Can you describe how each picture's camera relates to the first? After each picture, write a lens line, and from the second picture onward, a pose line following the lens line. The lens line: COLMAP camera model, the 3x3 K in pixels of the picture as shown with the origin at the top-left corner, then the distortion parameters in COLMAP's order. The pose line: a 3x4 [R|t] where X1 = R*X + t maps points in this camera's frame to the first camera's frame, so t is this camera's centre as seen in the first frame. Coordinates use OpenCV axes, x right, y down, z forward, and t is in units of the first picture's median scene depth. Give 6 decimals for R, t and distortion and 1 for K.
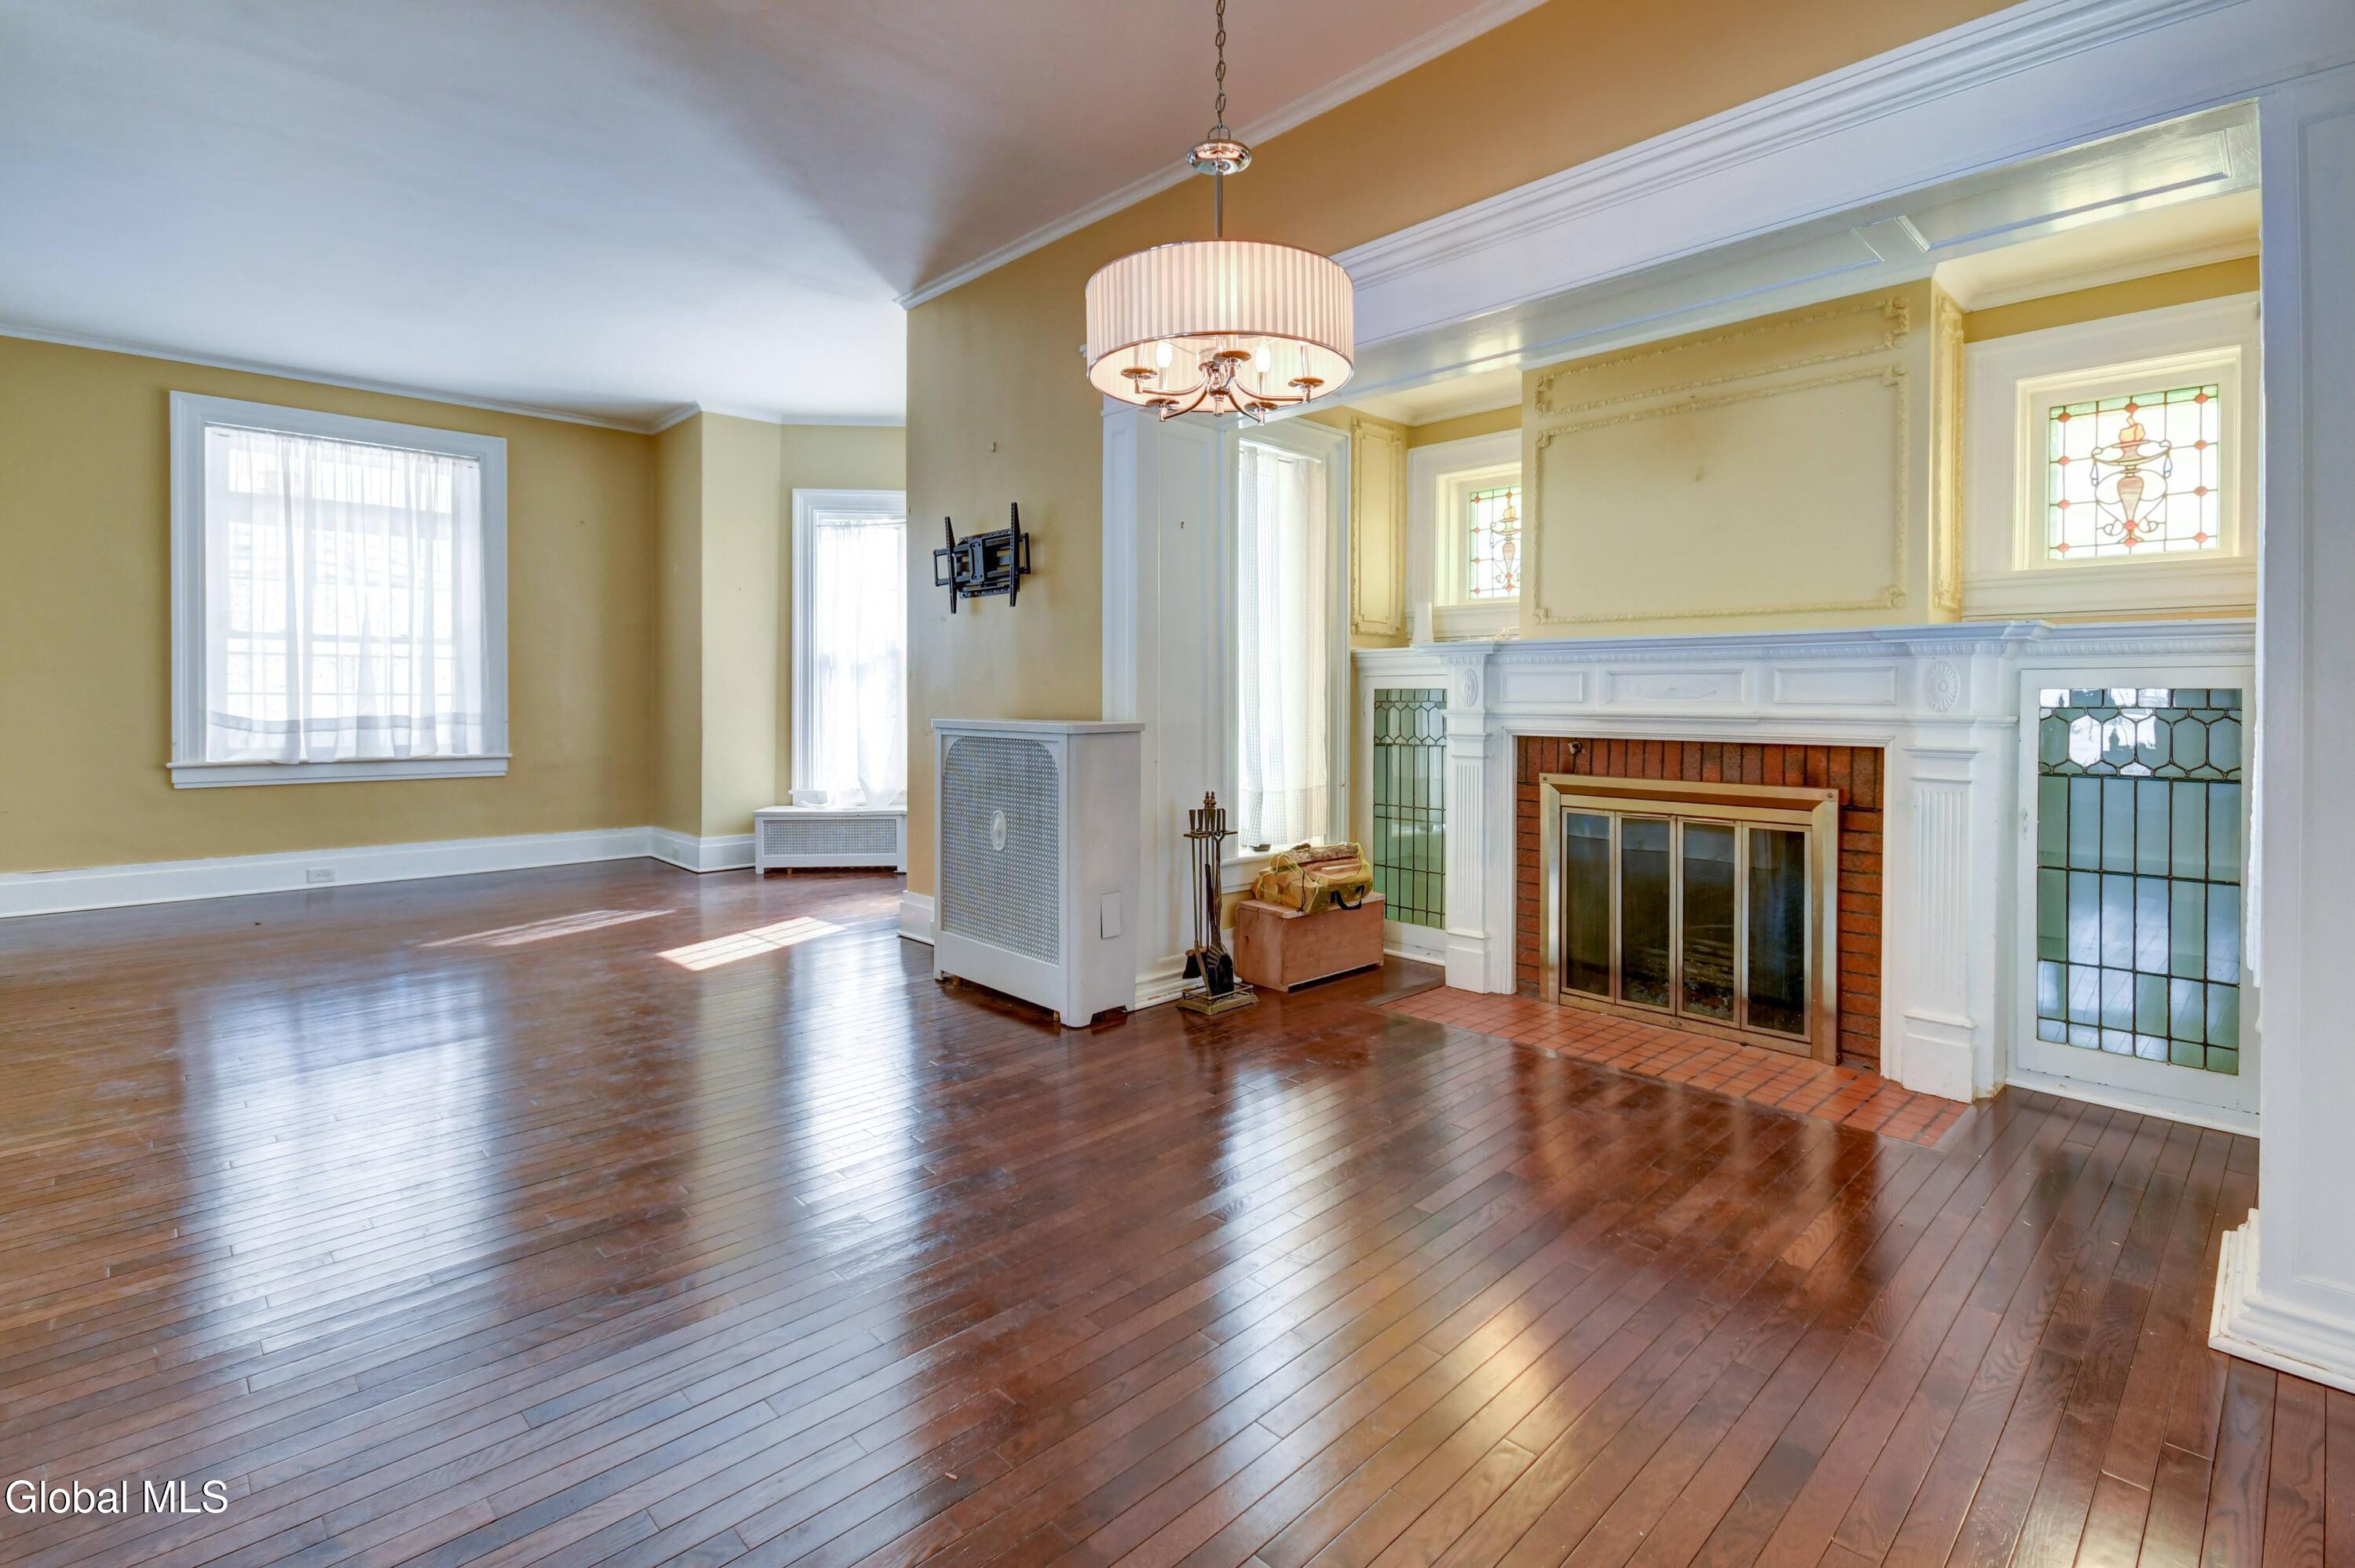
lens RADIAL K [[1083.4, 0, 1214.5], [0, 1083.4, 711.4], [0, 0, 1]] dist [0.015675, -0.004727]
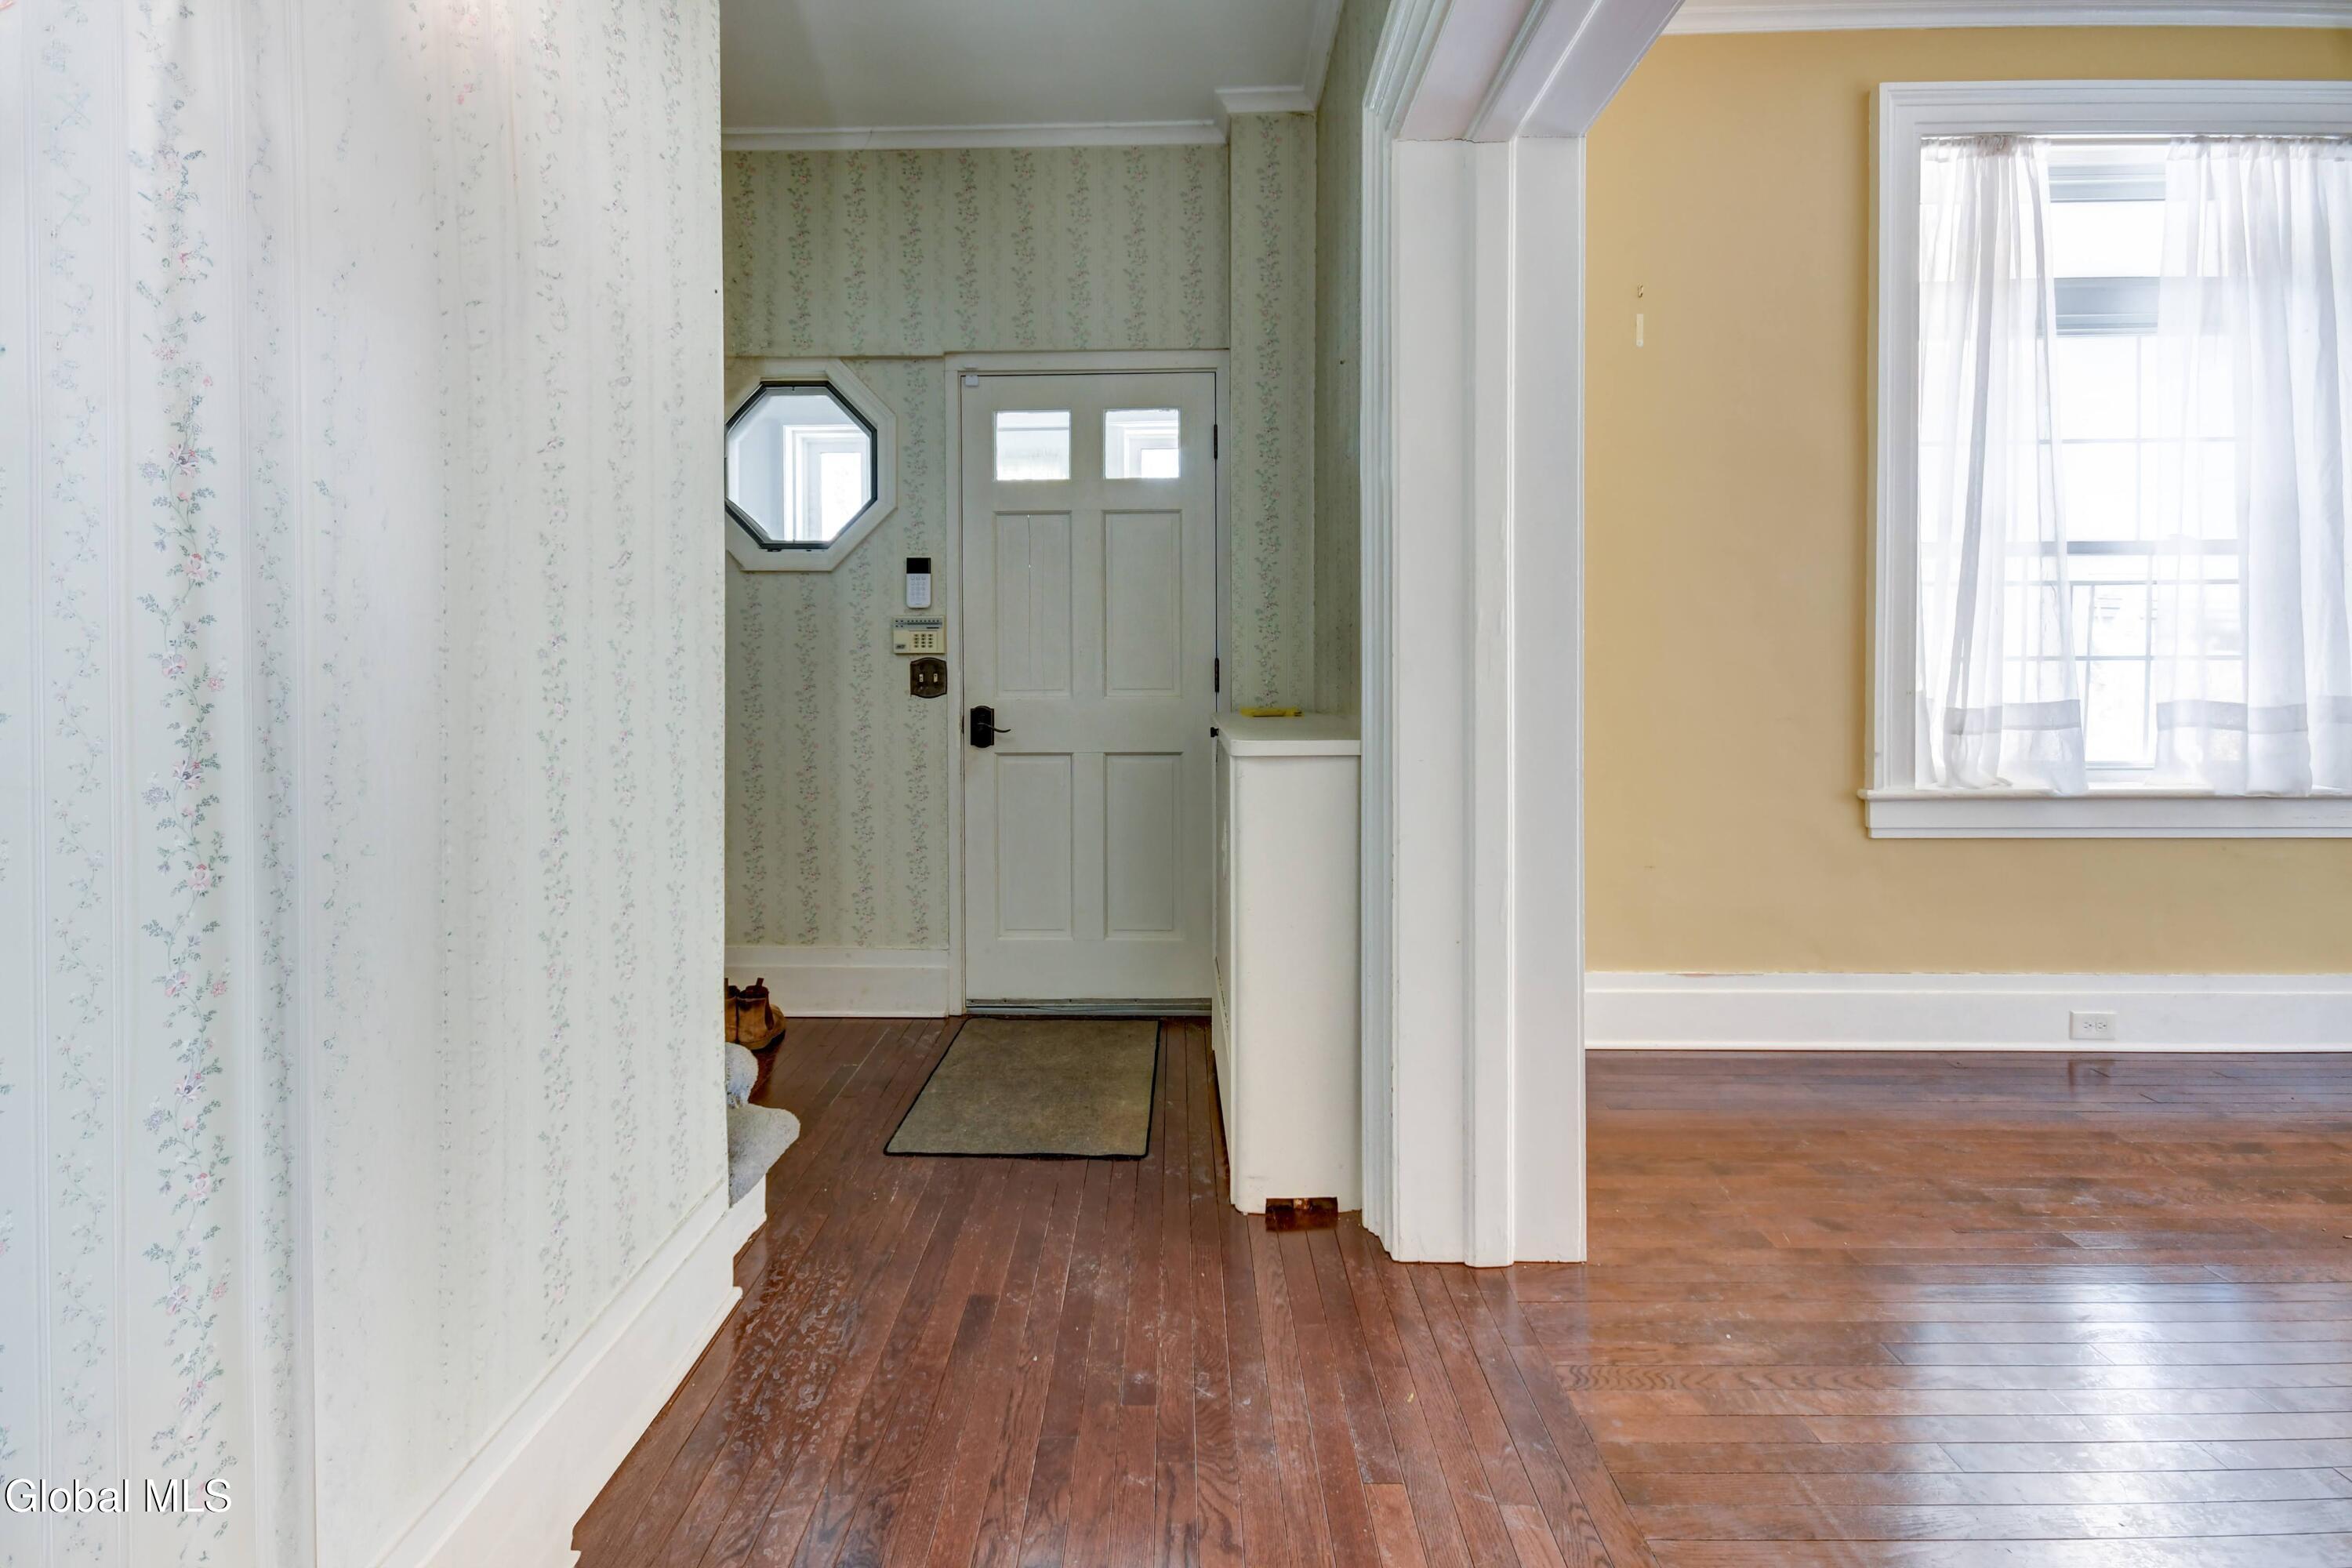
lens RADIAL K [[1082.1, 0, 1146.4], [0, 1082.1, 682.0], [0, 0, 1]] dist [0.015675, -0.004727]
pose [[0.685815, -0.006978, -0.727742, -0.990344], [0.001195, 0.999963, -0.008463, -0.001412], [0.727775, 0.004935, 0.685799, 0.465820]]
